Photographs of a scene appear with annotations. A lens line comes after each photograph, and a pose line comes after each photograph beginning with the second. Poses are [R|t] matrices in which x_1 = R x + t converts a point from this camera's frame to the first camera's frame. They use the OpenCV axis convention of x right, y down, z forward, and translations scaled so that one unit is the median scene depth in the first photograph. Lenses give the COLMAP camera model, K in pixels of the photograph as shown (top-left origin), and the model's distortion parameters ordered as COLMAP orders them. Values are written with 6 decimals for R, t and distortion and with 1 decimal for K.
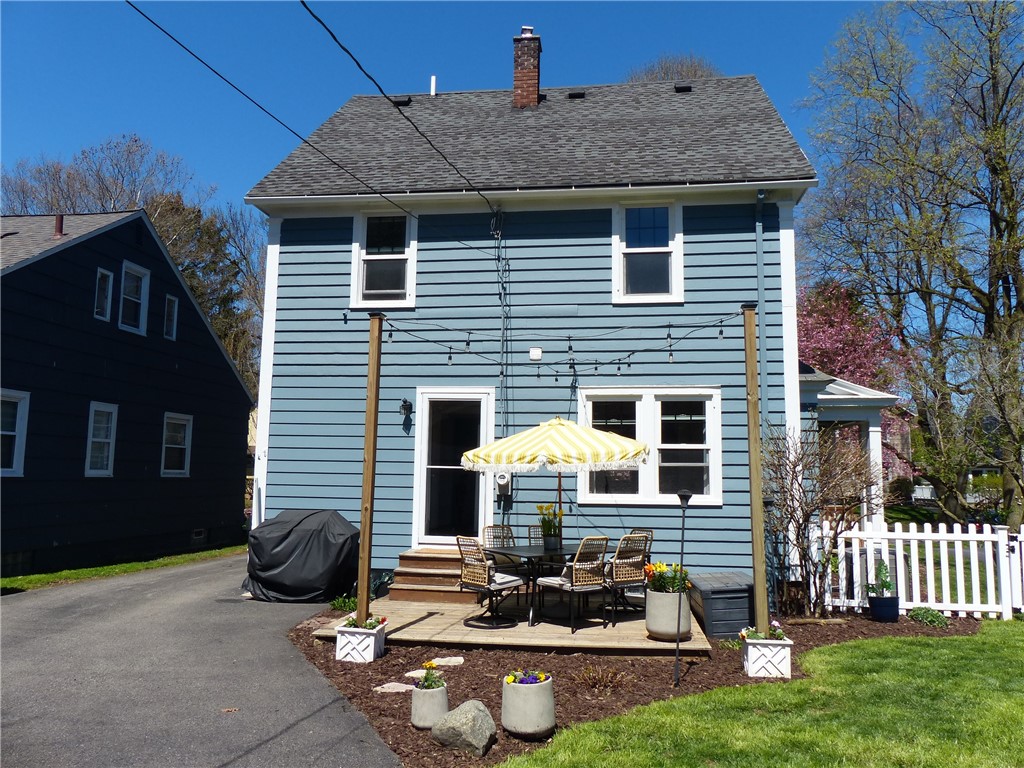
lens RADIAL K [[785.4, 0, 510.5], [0, 785.4, 384.1], [0, 0, 1]] dist [-0.035478, 0.001577]
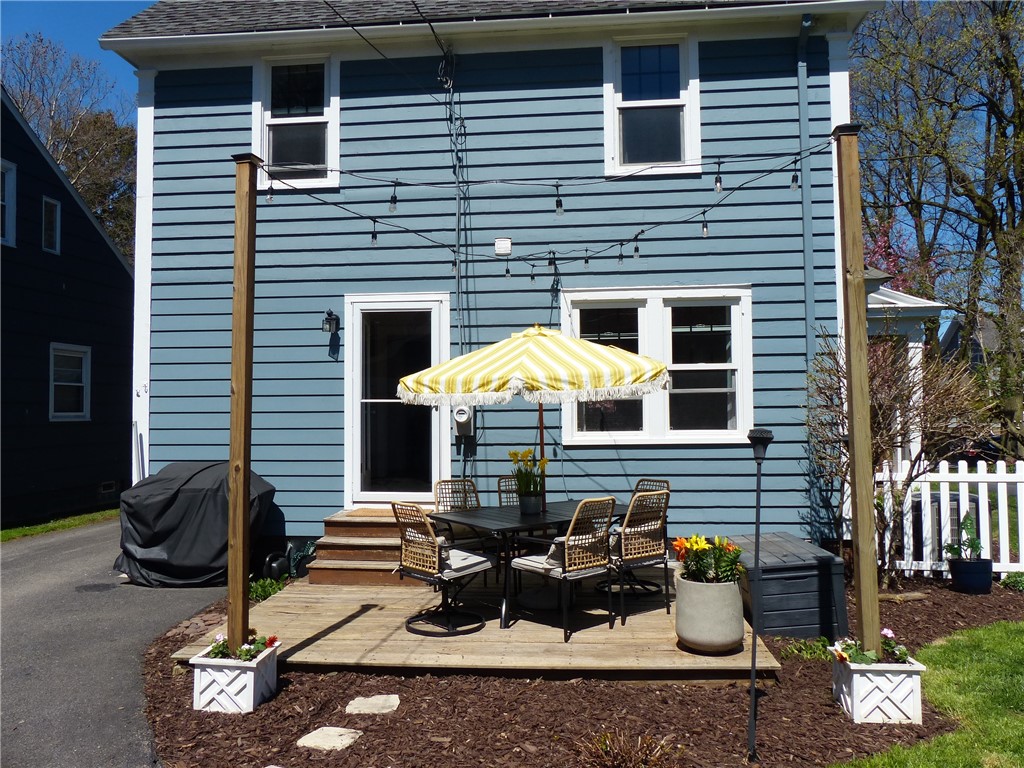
lens RADIAL K [[785.4, 0, 508.2], [0, 785.4, 383.6], [0, 0, 1]] dist [-0.035478, 0.001577]
pose [[0.999100, -0.021206, 0.036727, 0.006894], [0.018071, 0.996329, 0.083677, 0.028840], [-0.038366, -0.082938, 0.995816, 0.250223]]
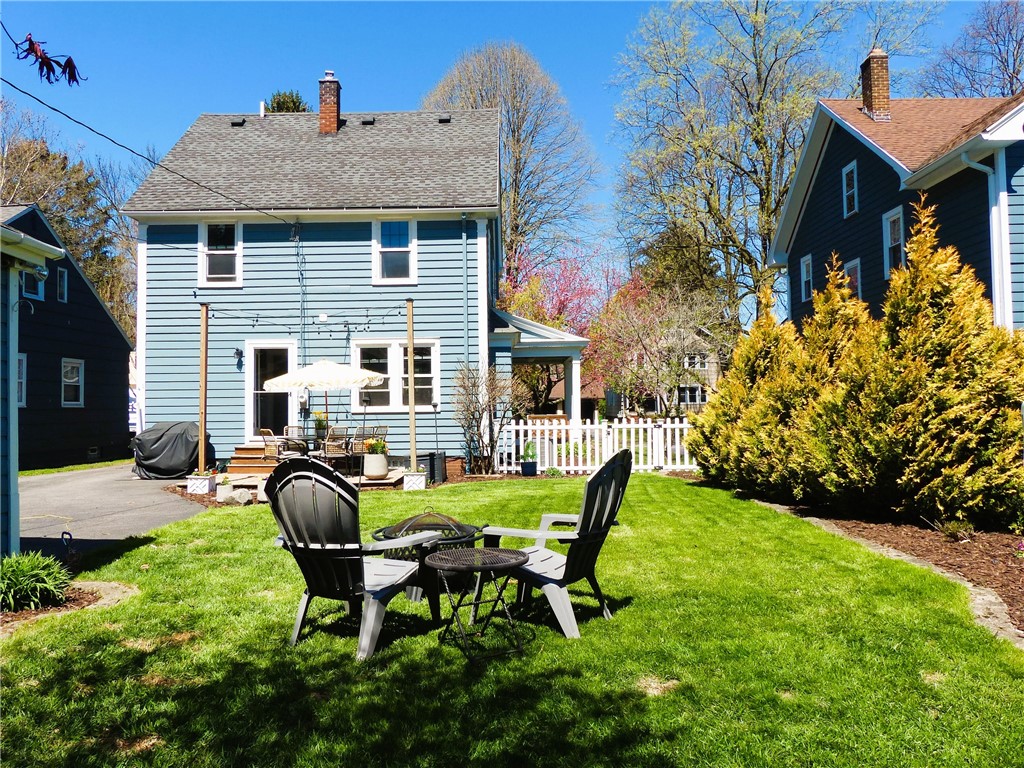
lens RADIAL K [[785.4, 0, 513.4], [0, 785.4, 389.6], [0, 0, 1]] dist [-0.035478, 0.001577]
pose [[0.990233, -0.021385, 0.137775, 0.188490], [0.008560, 0.995628, 0.093018, -0.037931], [-0.139161, -0.090930, 0.986086, -0.588352]]
